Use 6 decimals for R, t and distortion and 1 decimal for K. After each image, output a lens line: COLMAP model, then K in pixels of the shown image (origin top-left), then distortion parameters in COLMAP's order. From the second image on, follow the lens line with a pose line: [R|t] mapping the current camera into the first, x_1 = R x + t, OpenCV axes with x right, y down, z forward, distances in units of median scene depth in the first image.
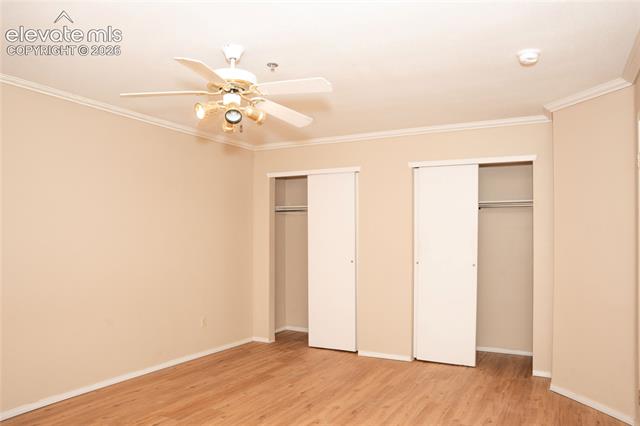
lens RADIAL K [[441.3, 0, 320.0], [0, 441.3, 213.0], [0, 0, 1]] dist [-0.116972, 0.072195]
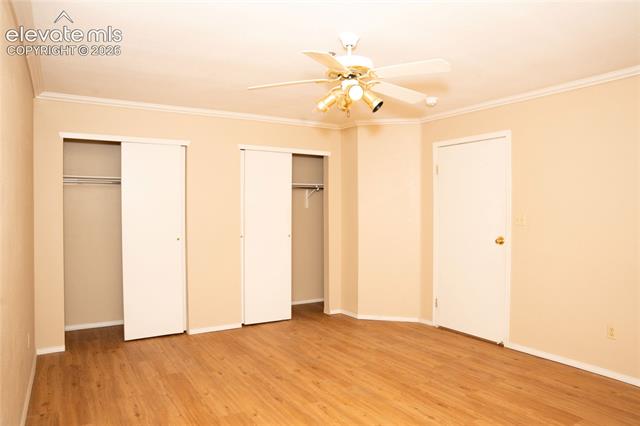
lens RADIAL K [[424.9, 0, 320.0], [0, 424.9, 181.7], [0, 0, 1]] dist [-0.107390, 0.065936]
pose [[0.541824, 0.050665, 0.838963, -0.632387], [-0.037285, 0.998648, -0.036229, 0.008991], [-0.839664, -0.011651, 0.542981, 0.294693]]
